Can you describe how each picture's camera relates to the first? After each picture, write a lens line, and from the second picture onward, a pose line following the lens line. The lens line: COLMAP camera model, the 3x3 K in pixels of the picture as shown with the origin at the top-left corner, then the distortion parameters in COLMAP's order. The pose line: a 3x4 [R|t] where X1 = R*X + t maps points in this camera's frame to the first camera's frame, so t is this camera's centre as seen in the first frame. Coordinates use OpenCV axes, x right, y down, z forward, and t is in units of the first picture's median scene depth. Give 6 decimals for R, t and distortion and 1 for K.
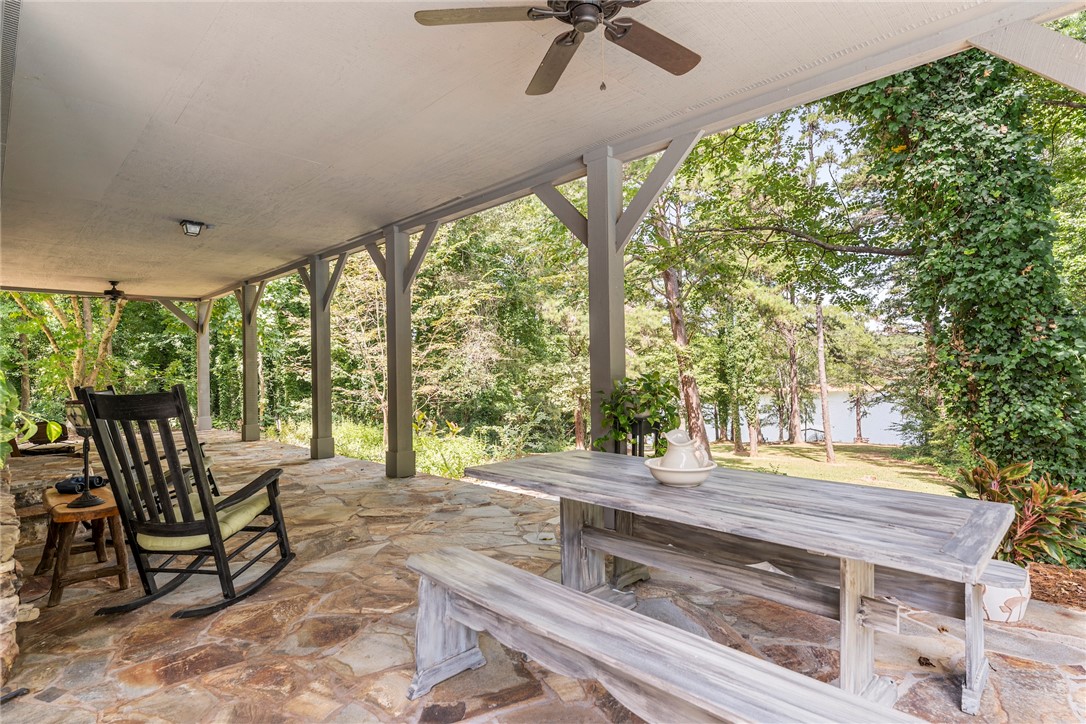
lens RADIAL K [[558.8, 0, 543.0], [0, 558.8, 373.1], [0, 0, 1]] dist [-0.002904, -0.000685]
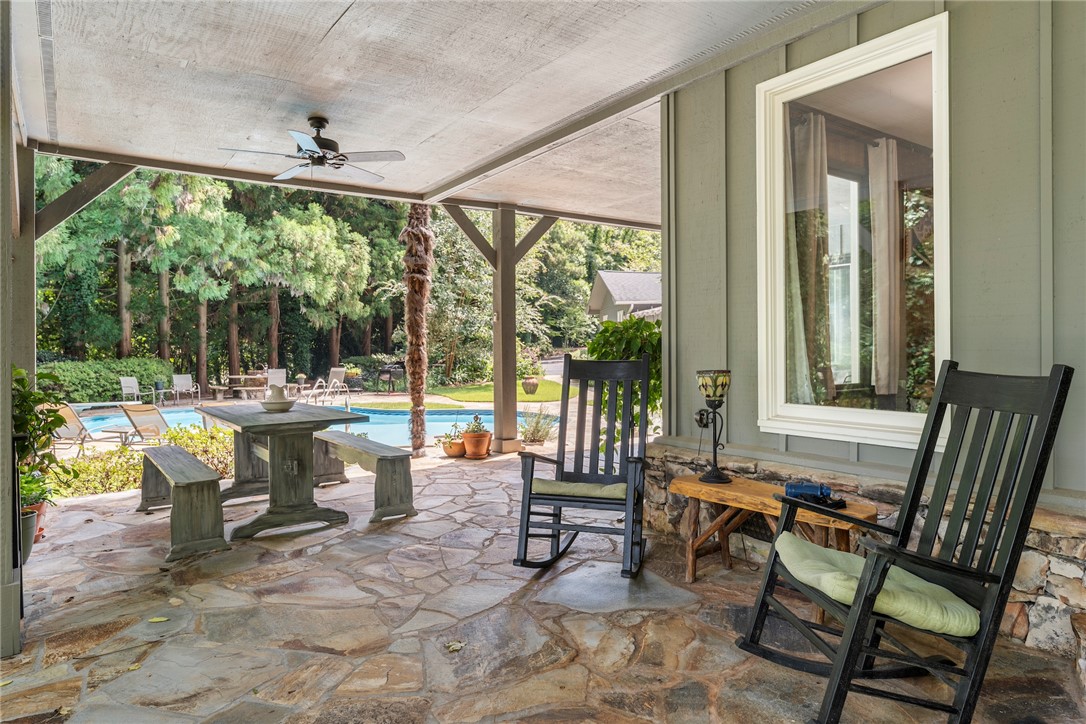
lens RADIAL K [[666.1, 0, 541.3], [0, 666.1, 346.2], [0, 0, 1]] dist [0.003237, -0.000267]
pose [[-0.985376, 0.028769, 0.167948, -0.487943], [0.029423, 0.999566, 0.001404, -0.002891], [-0.167835, 0.006325, -0.985795, 1.458823]]
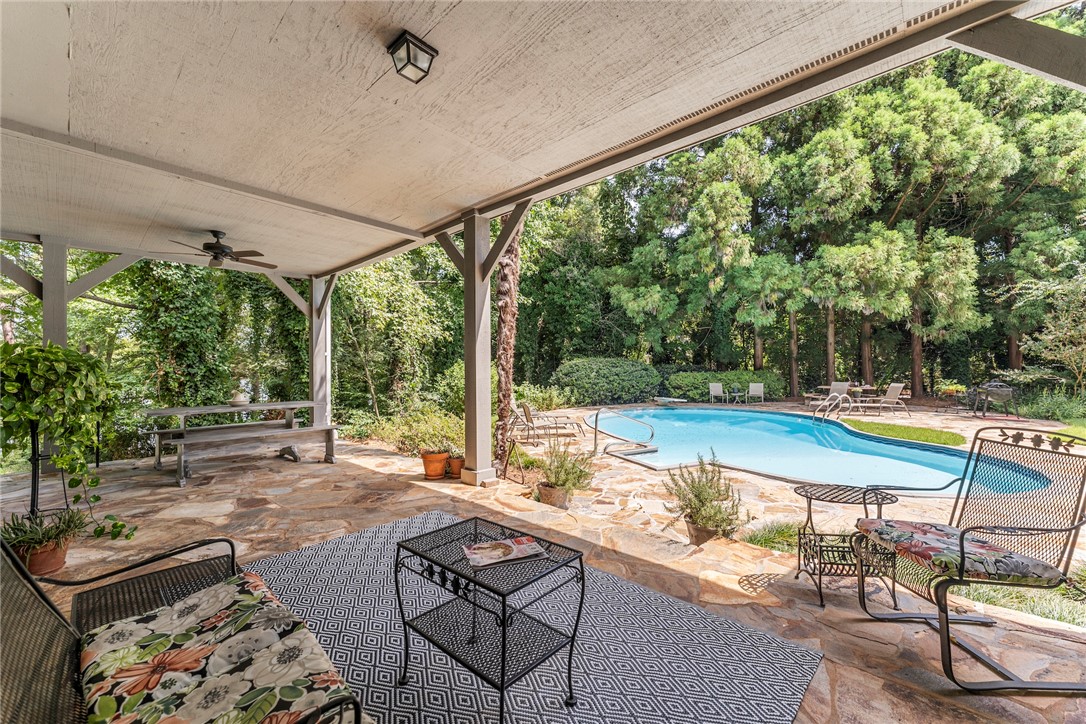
lens RADIAL K [[424.3, 0, 543.0], [0, 424.3, 362.0], [0, 0, 1]] dist [0.000469, -0.000043]
pose [[-0.033606, 0.026875, 0.999074, -1.091946], [0.013515, 0.999559, -0.026434, 0.005197], [-0.999344, 0.012614, -0.033954, -0.340779]]
